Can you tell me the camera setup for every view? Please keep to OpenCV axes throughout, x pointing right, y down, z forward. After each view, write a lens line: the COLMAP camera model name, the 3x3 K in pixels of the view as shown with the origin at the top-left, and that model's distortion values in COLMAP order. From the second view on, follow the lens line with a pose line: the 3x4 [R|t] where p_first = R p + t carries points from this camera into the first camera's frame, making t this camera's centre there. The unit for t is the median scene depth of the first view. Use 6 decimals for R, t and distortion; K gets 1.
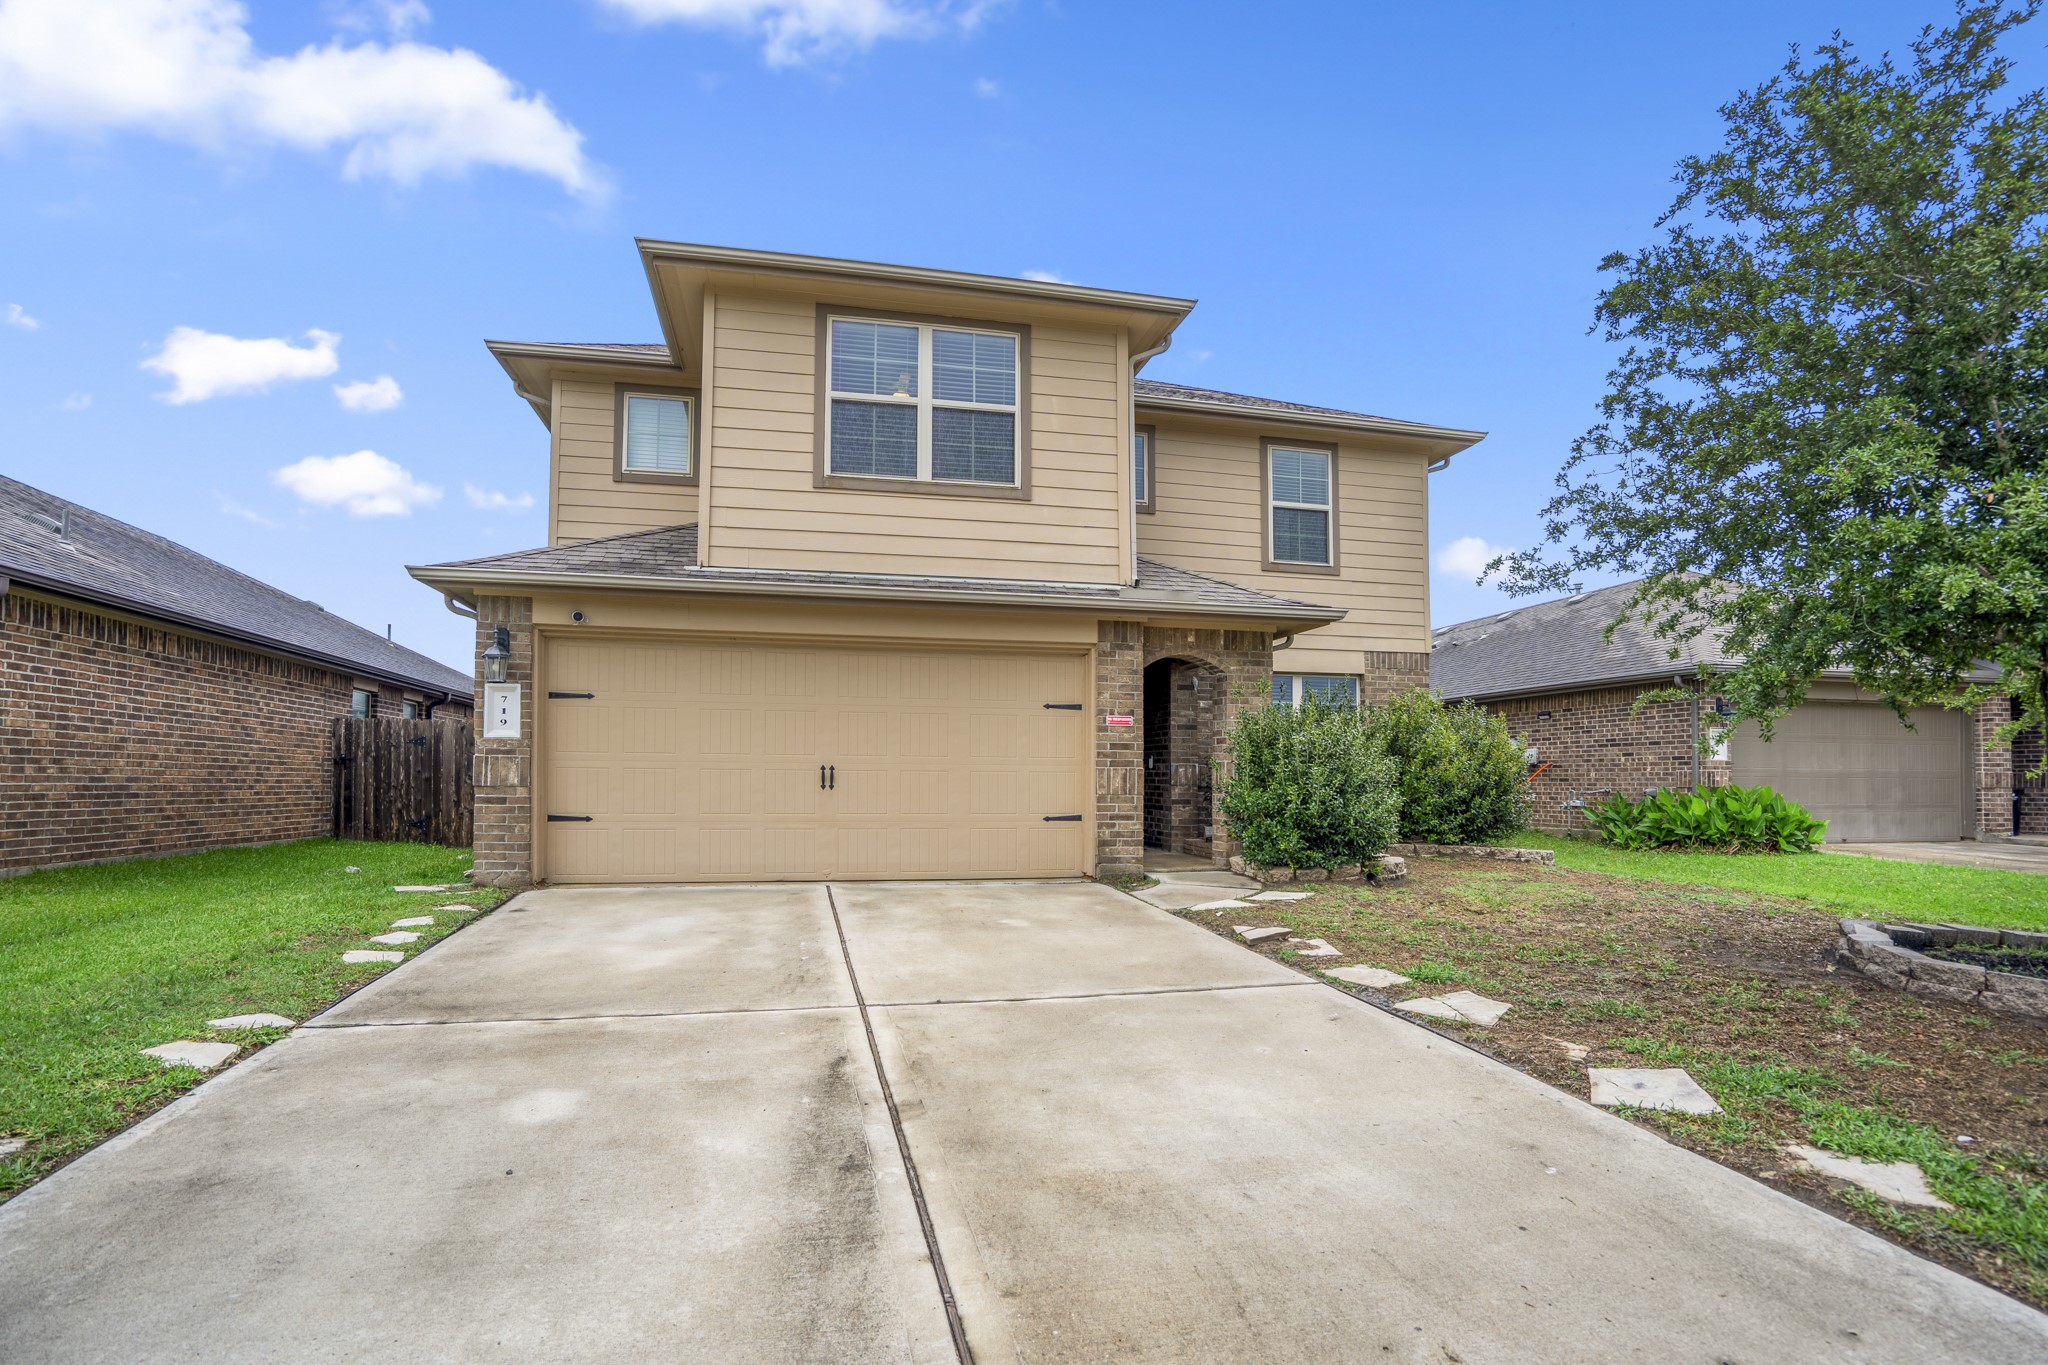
lens RADIAL K [[962.5, 0, 1046.4], [0, 962.5, 666.9], [0, 0, 1]] dist [-0.028825, 0.006717]
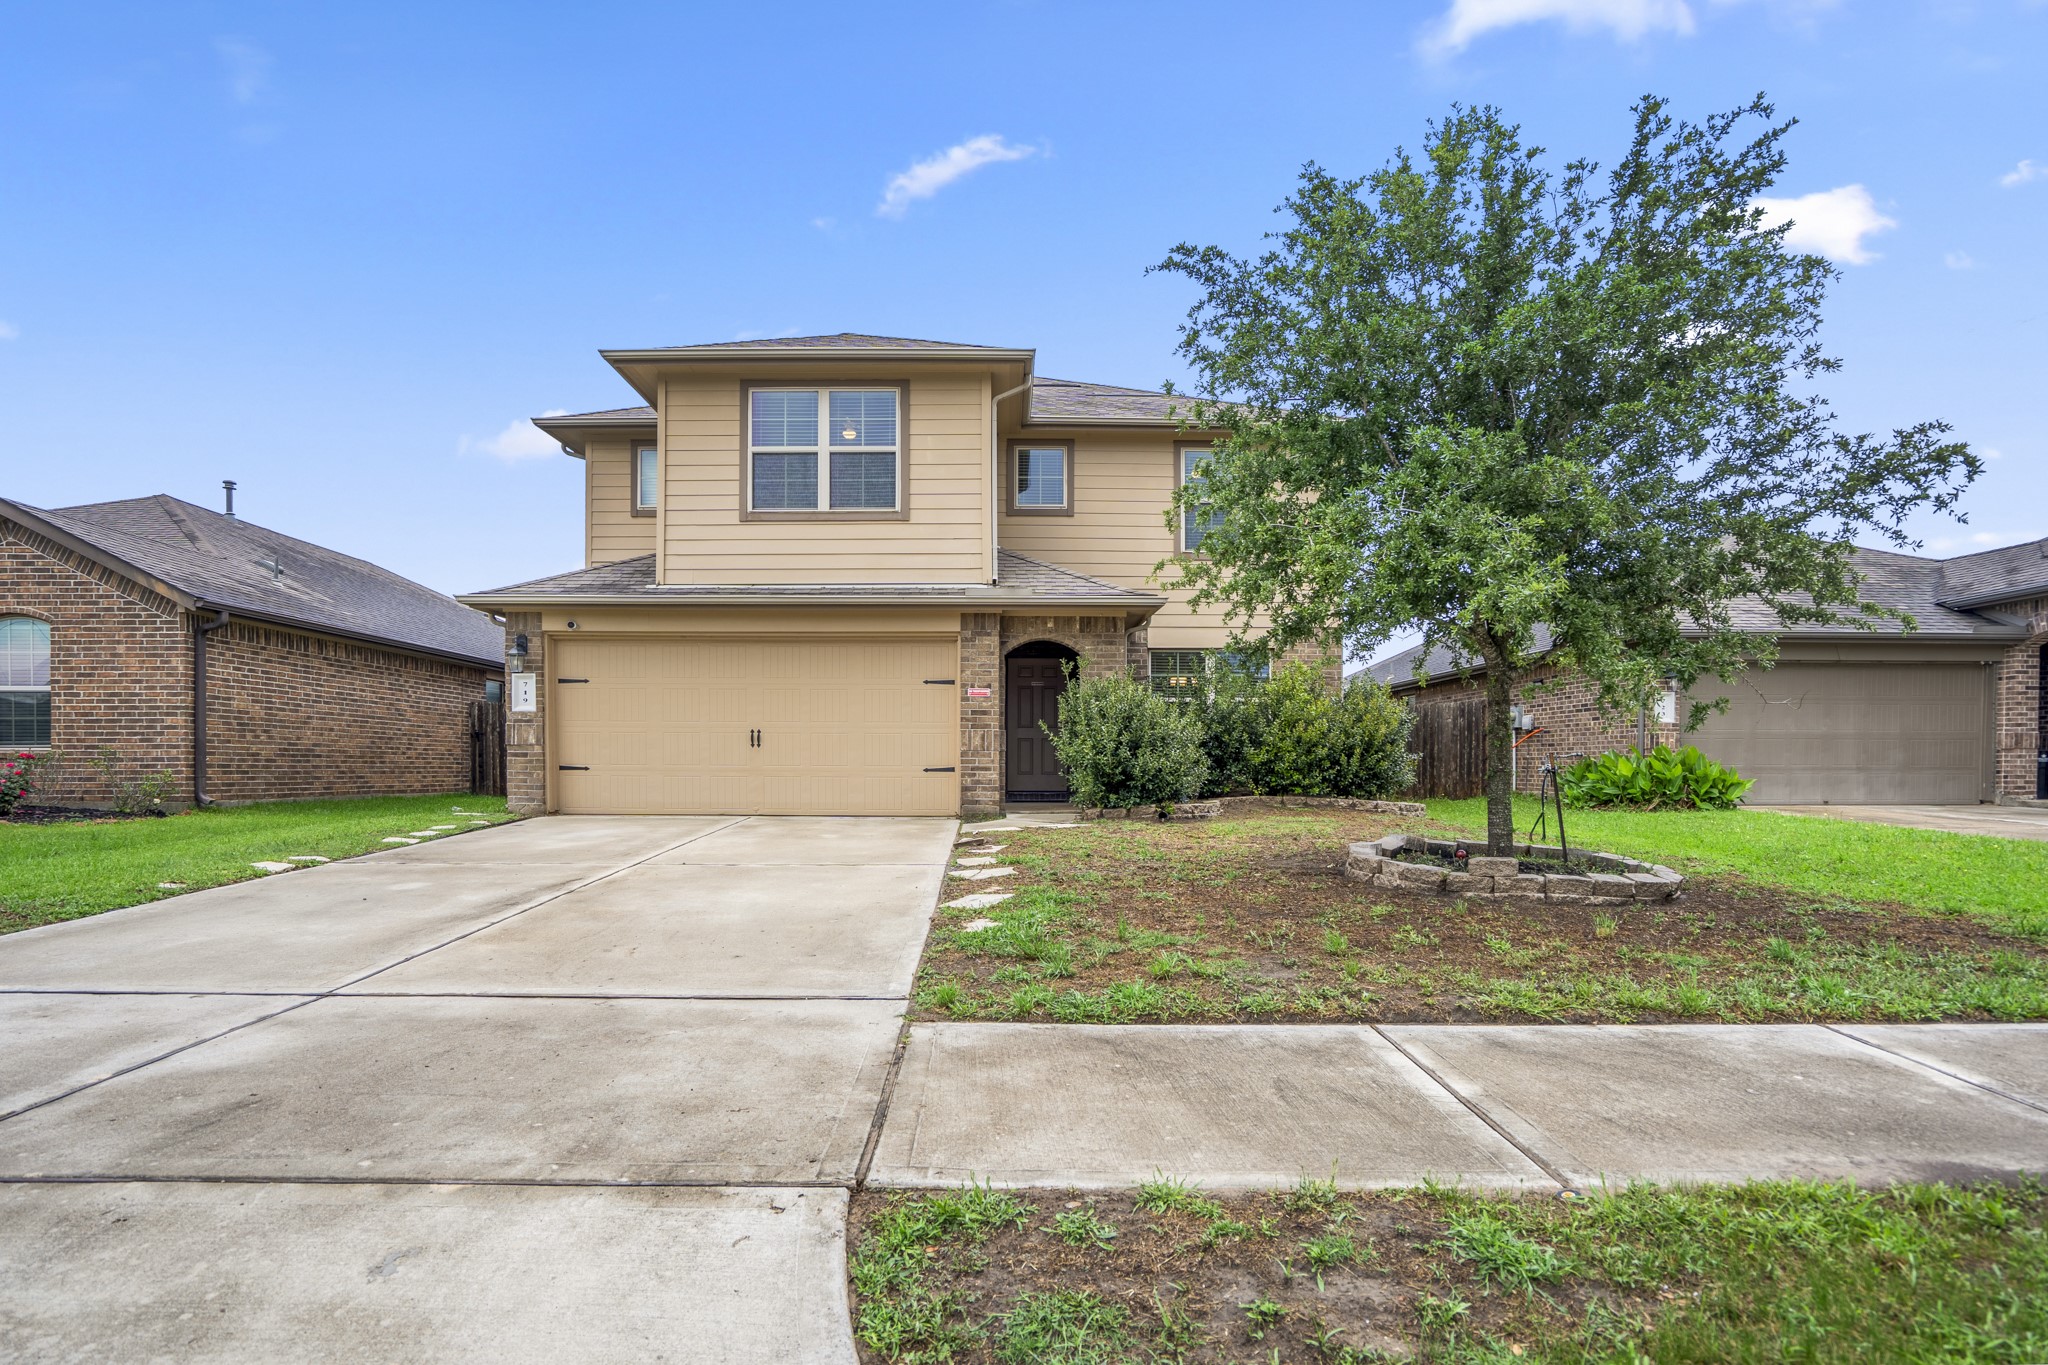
lens RADIAL K [[962.5, 0, 1010.4], [0, 962.5, 668.8], [0, 0, 1]] dist [-0.028825, 0.006717]
pose [[0.981922, -0.021983, -0.188005, 0.352469], [0.026623, 0.999399, 0.022192, -0.001820], [0.187404, -0.026796, 0.981917, -0.229164]]
